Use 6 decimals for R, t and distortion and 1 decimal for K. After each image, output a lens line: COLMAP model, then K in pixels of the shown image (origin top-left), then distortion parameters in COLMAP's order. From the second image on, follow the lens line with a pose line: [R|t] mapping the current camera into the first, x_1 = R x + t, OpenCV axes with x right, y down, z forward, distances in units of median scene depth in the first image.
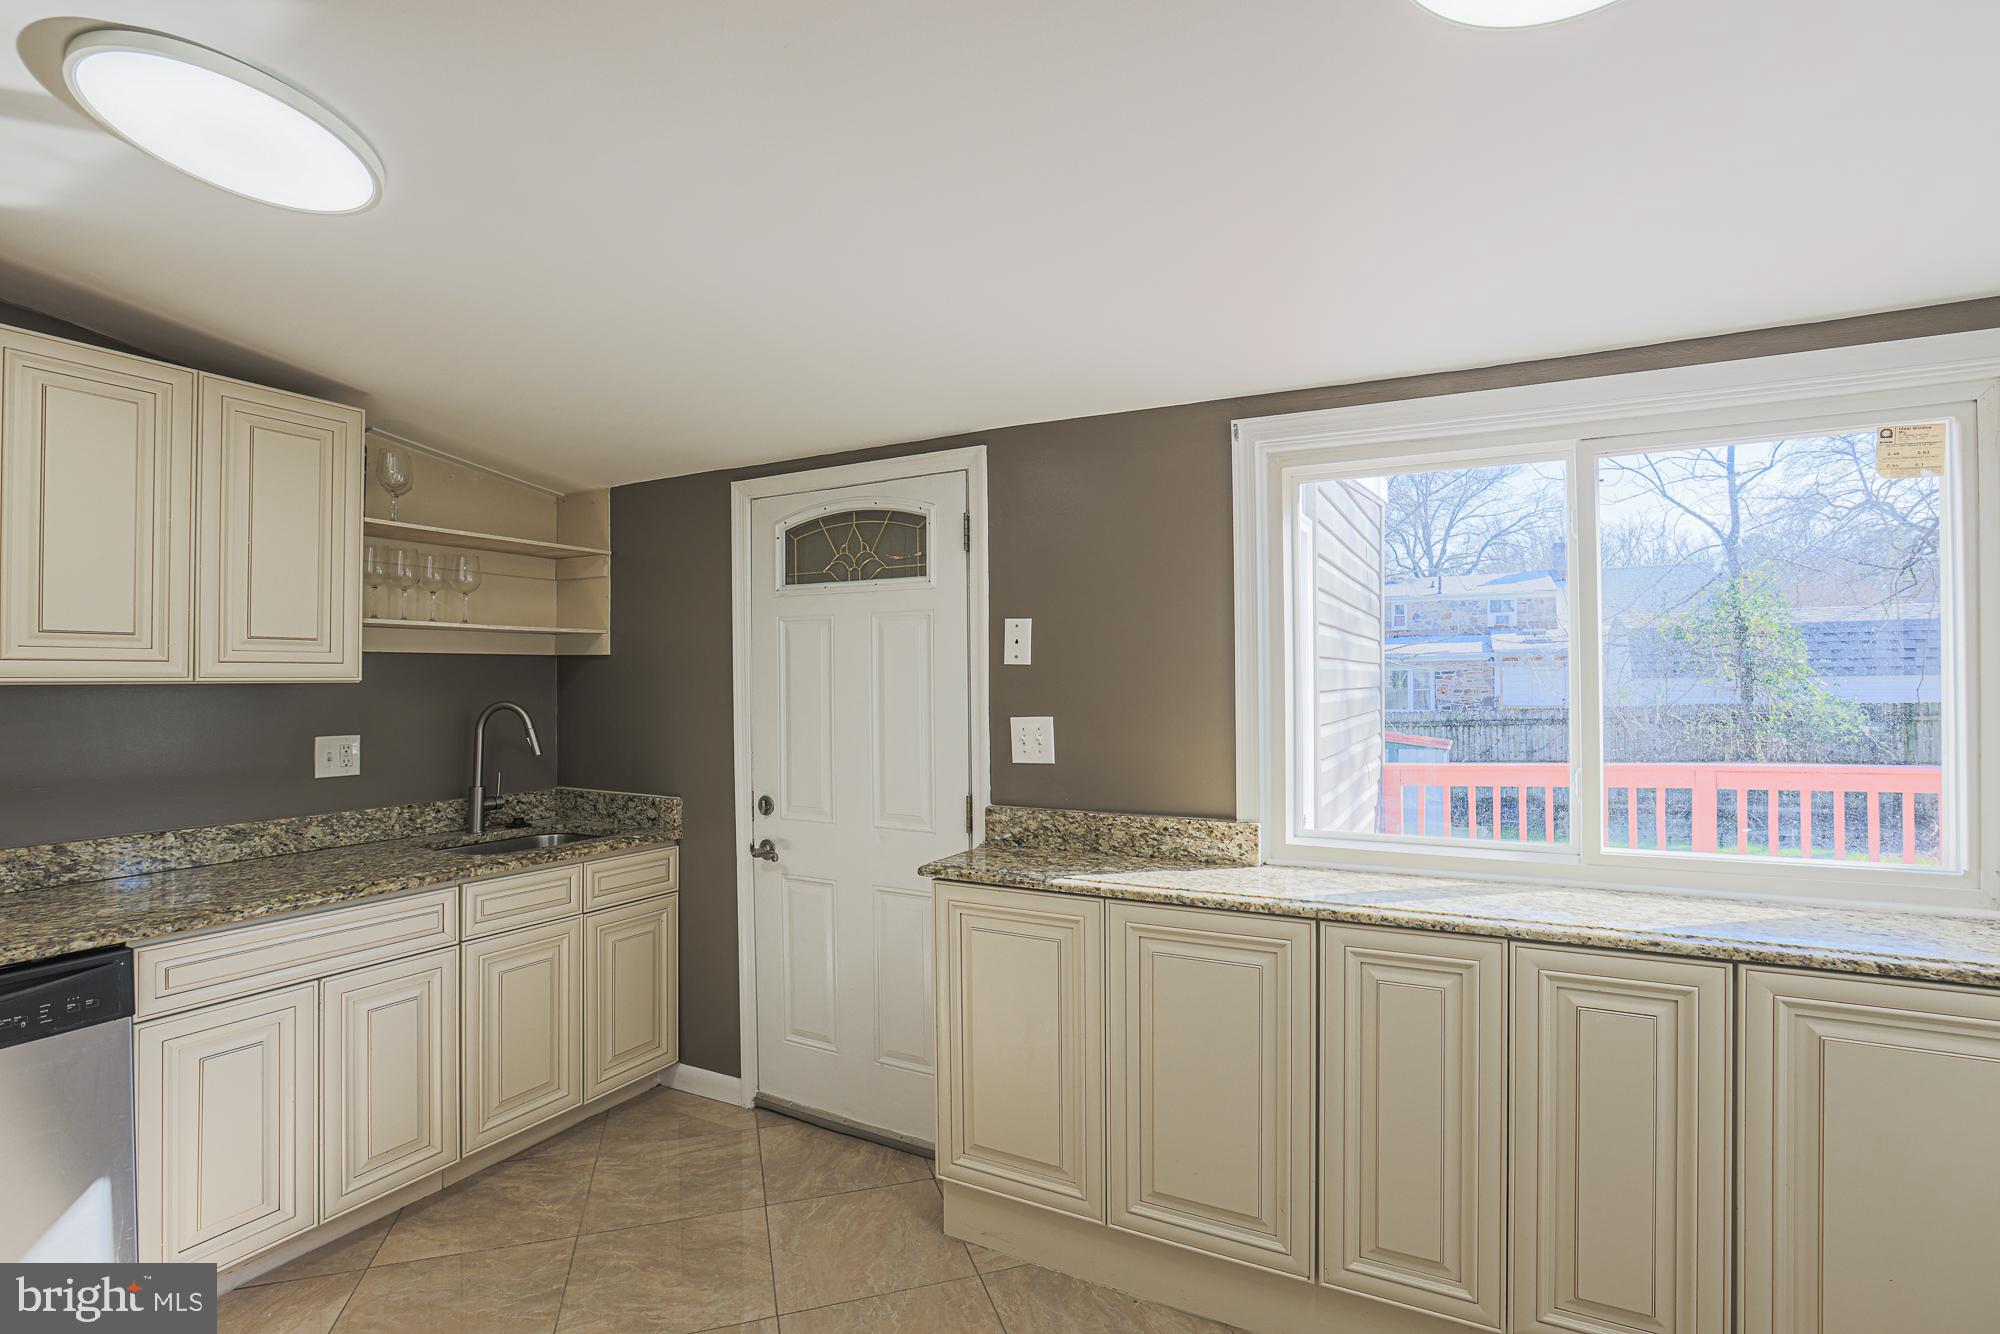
lens RADIAL K [[930.2, 0, 999.8], [0, 930.2, 669.0], [0, 0, 1]] dist [-0.055161, 0.018434]
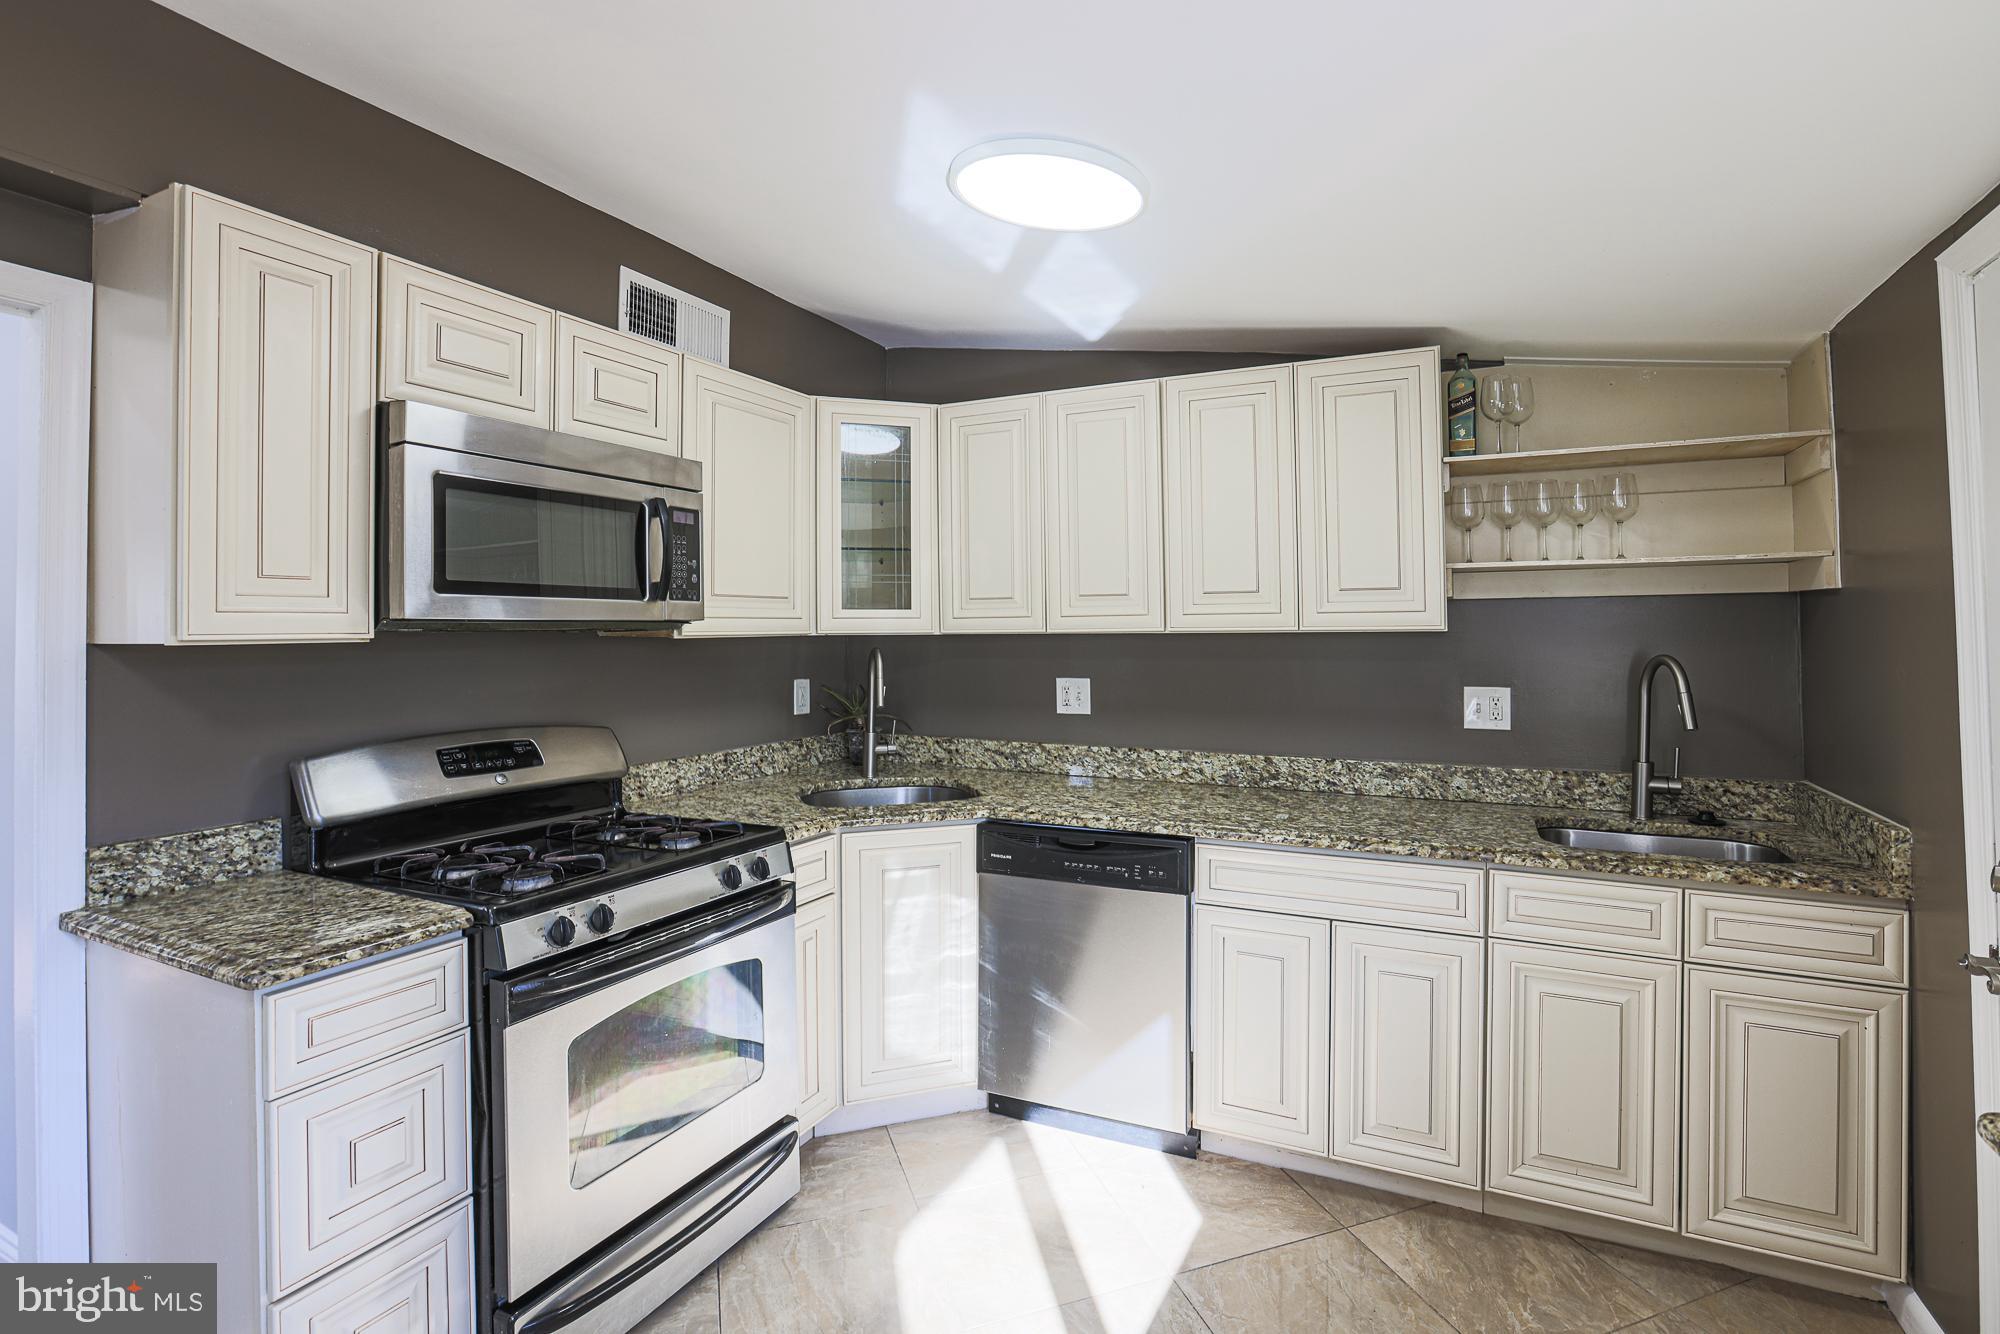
lens RADIAL K [[930.2, 0, 1042.9], [0, 930.2, 611.4], [0, 0, 1]] dist [-0.055161, 0.018434]
pose [[0.048073, -0.019432, -0.998655, 0.243630], [0.015281, 0.999708, -0.018717, 0.006055], [0.998727, -0.014361, 0.048356, 0.544210]]
